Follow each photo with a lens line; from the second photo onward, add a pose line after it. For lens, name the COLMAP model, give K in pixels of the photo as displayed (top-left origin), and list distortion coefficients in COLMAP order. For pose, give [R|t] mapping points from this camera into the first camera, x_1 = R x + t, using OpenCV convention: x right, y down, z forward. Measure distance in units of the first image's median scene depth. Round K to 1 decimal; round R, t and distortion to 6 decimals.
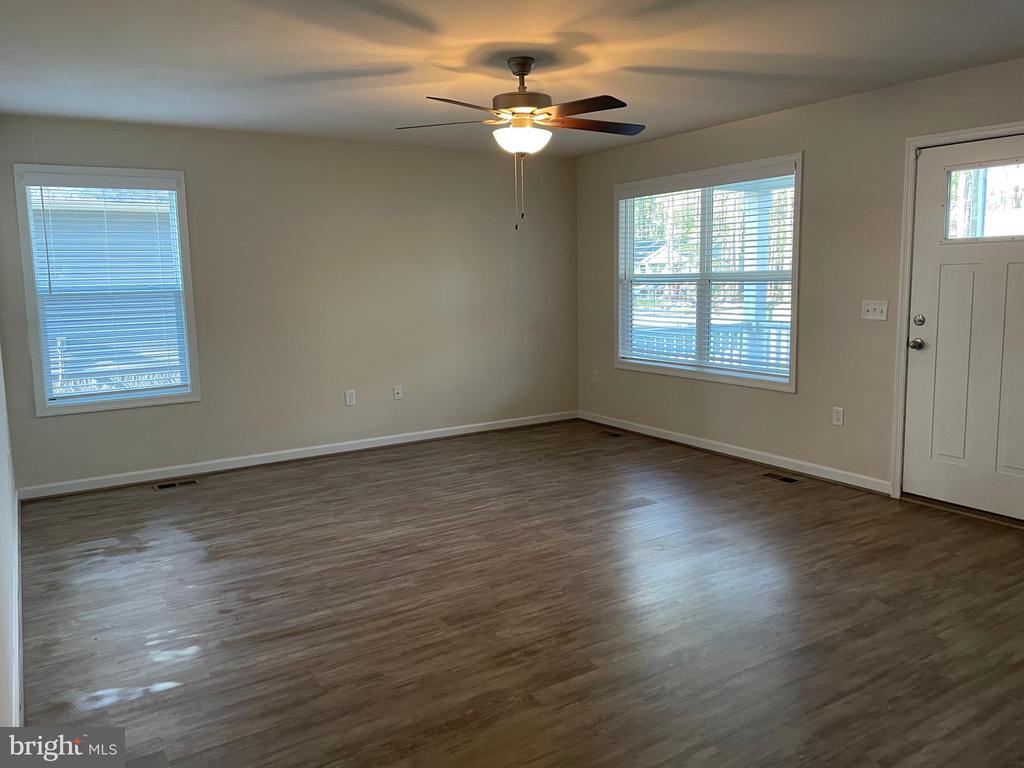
lens RADIAL K [[772.4, 0, 509.8], [0, 772.4, 384.1], [0, 0, 1]] dist [0.074692, -0.088154]
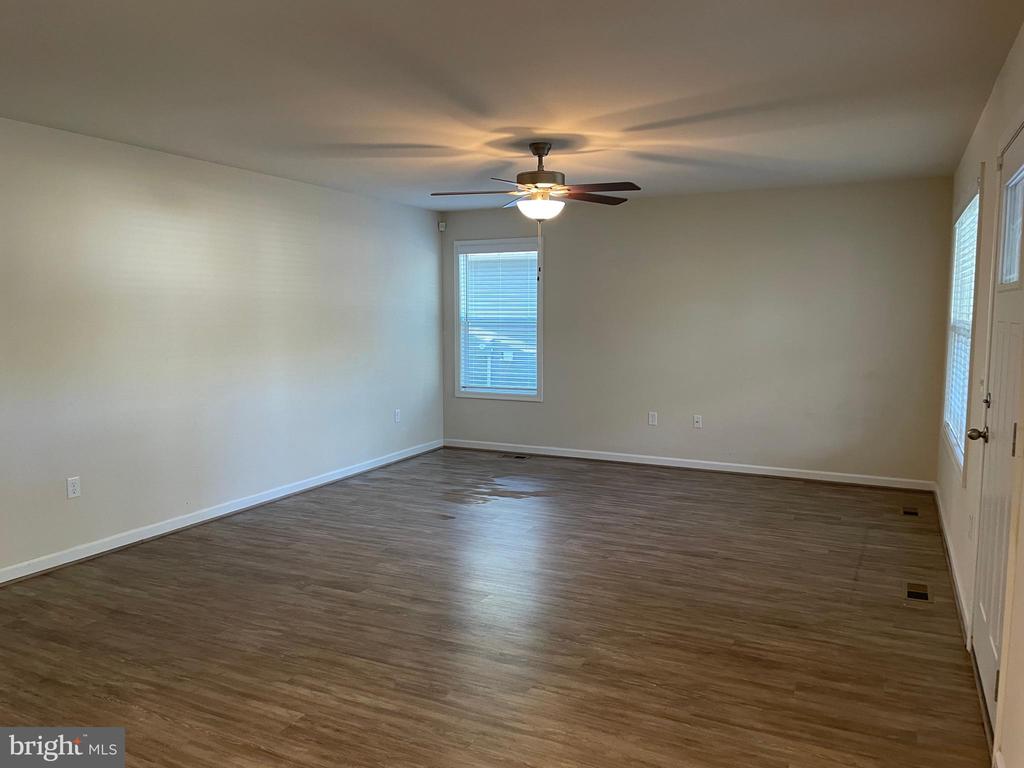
lens RADIAL K [[772.4, 0, 507.6], [0, 772.4, 378.0], [0, 0, 1]] dist [0.074692, -0.088154]
pose [[0.527068, 0.095904, -0.844394, 1.044710], [-0.133542, 0.990614, 0.029155, -0.075761], [0.839265, 0.097396, 0.534928, 0.316899]]
